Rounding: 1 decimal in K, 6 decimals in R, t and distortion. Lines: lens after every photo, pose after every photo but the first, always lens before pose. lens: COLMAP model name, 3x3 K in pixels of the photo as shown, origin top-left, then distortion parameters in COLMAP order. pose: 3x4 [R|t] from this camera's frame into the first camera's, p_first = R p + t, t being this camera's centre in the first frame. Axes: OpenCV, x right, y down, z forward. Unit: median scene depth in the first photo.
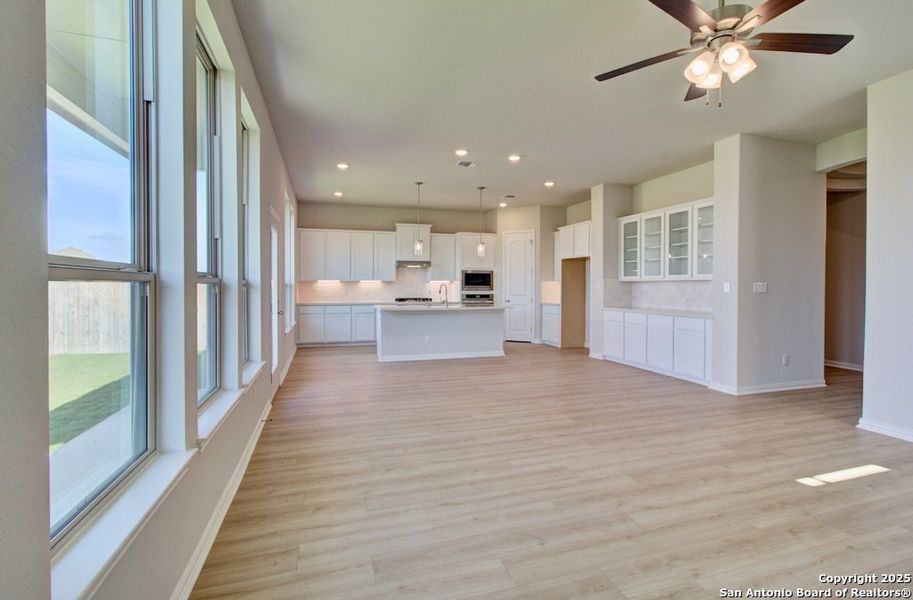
lens RADIAL K [[414.0, 0, 456.3], [0, 414.0, 292.4], [0, 0, 1]] dist [-0.002618, 0.001779]
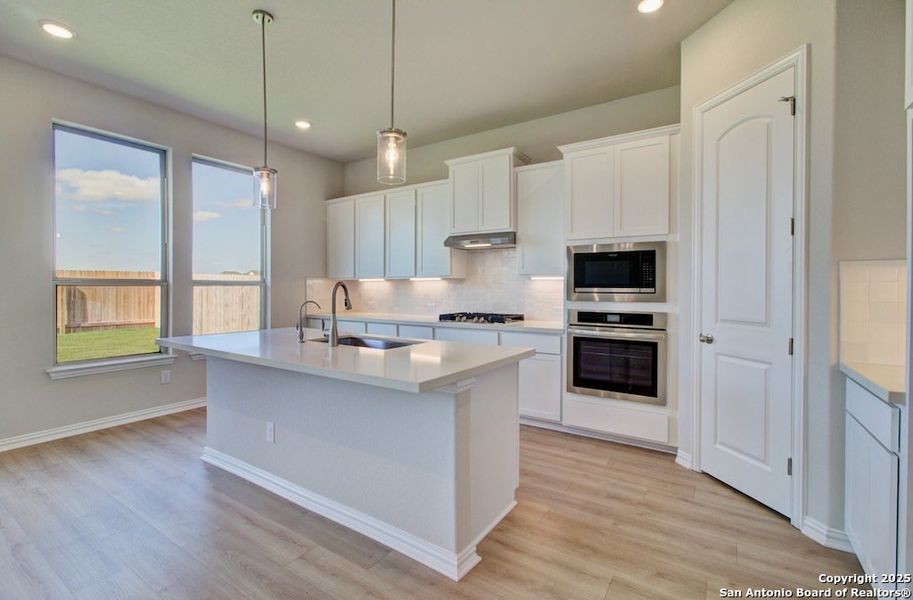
lens RADIAL K [[414.0, 0, 460.7], [0, 414.0, 292.6], [0, 0, 1]] dist [-0.002618, 0.001779]
pose [[0.630185, 0.008201, -0.776402, 0.321470], [-0.012682, 0.999920, 0.000269, -0.013186], [0.776342, 0.009676, 0.630238, 0.908512]]
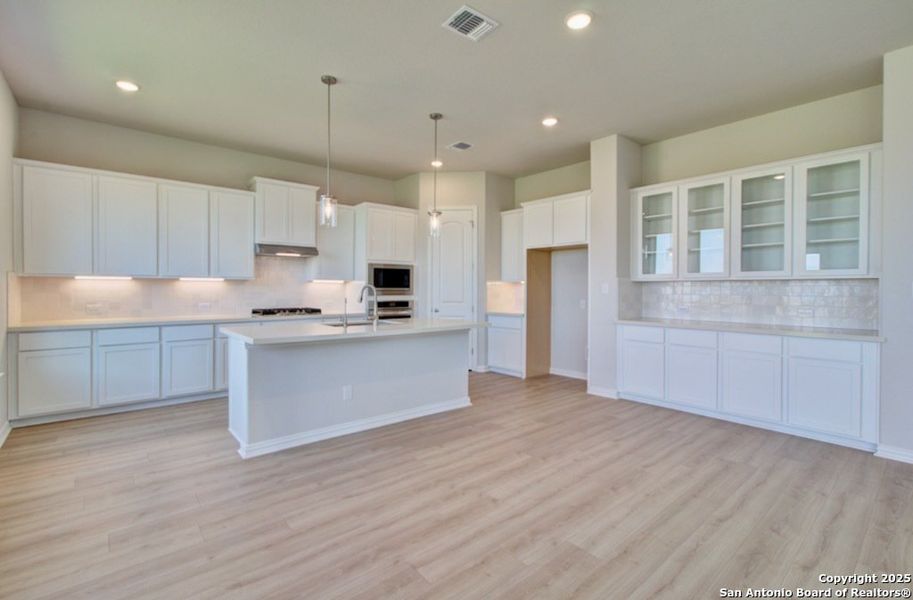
lens RADIAL K [[414.0, 0, 452.6], [0, 414.0, 291.1], [0, 0, 1]] dist [-0.002618, 0.001779]
pose [[0.923884, -0.001906, 0.382667, -0.144314], [0.005343, 0.999954, -0.007918, -0.006662], [-0.382635, 0.009360, 0.923852, 0.491093]]
